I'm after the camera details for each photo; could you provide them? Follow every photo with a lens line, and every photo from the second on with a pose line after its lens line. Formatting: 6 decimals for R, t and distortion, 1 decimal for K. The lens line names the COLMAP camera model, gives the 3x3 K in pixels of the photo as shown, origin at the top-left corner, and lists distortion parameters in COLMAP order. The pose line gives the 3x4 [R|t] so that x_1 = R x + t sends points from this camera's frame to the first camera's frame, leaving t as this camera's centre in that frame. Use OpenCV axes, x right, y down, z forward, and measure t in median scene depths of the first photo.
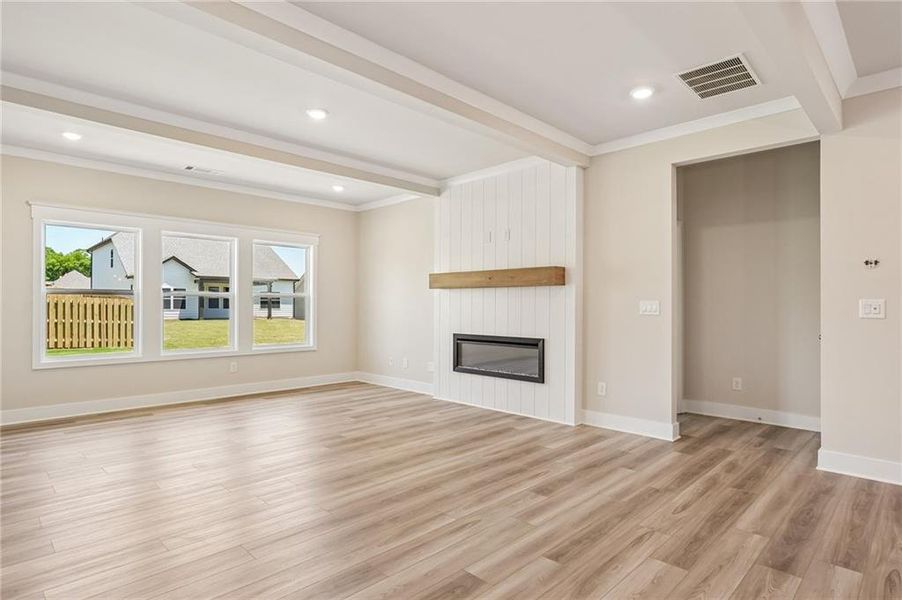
lens RADIAL K [[476.8, 0, 452.0], [0, 476.8, 296.4], [0, 0, 1]] dist [-0.012044, 0.009787]
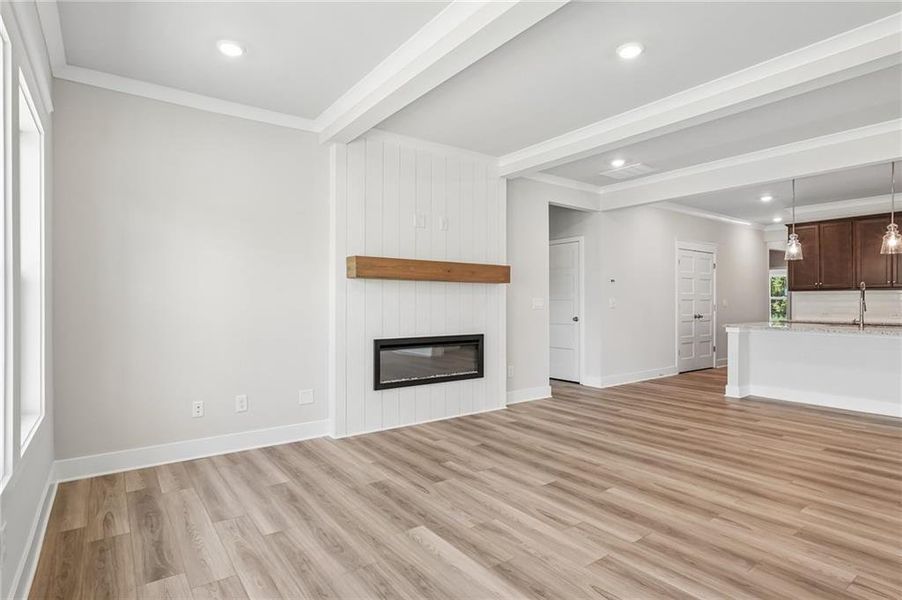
lens RADIAL K [[476.8, 0, 455.2], [0, 476.8, 302.5], [0, 0, 1]] dist [-0.012044, 0.009787]
pose [[0.157743, -0.002129, 0.987478, -0.594472], [-0.018530, 0.999815, 0.005116, 0.011559], [-0.987306, -0.019105, 0.157675, 0.637045]]
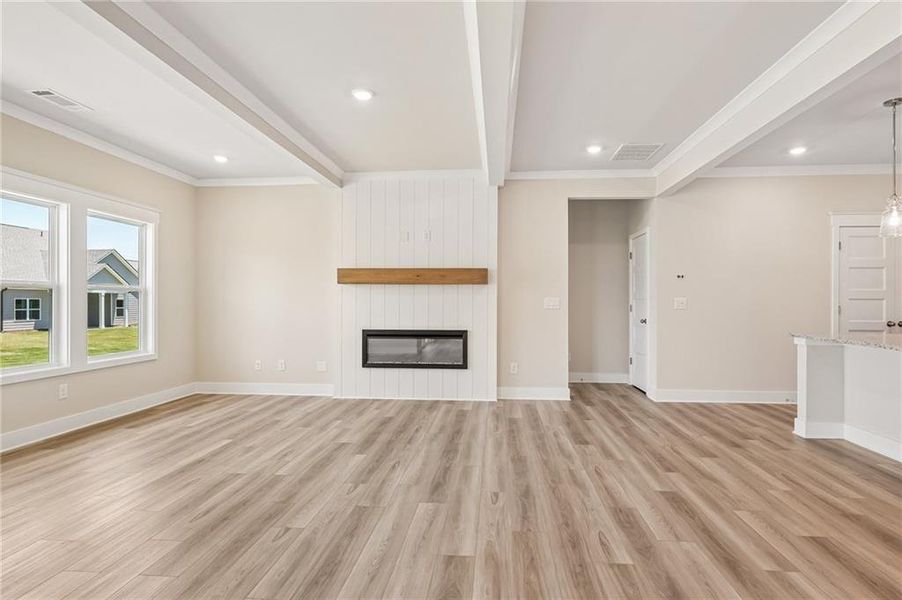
lens RADIAL K [[476.8, 0, 453.6], [0, 476.8, 300.0], [0, 0, 1]] dist [-0.012044, 0.009787]
pose [[0.770859, 0.000247, 0.637005, -0.405801], [-0.011814, 0.999833, 0.013910, -0.000073], [-0.636896, -0.018248, 0.770734, 0.094577]]
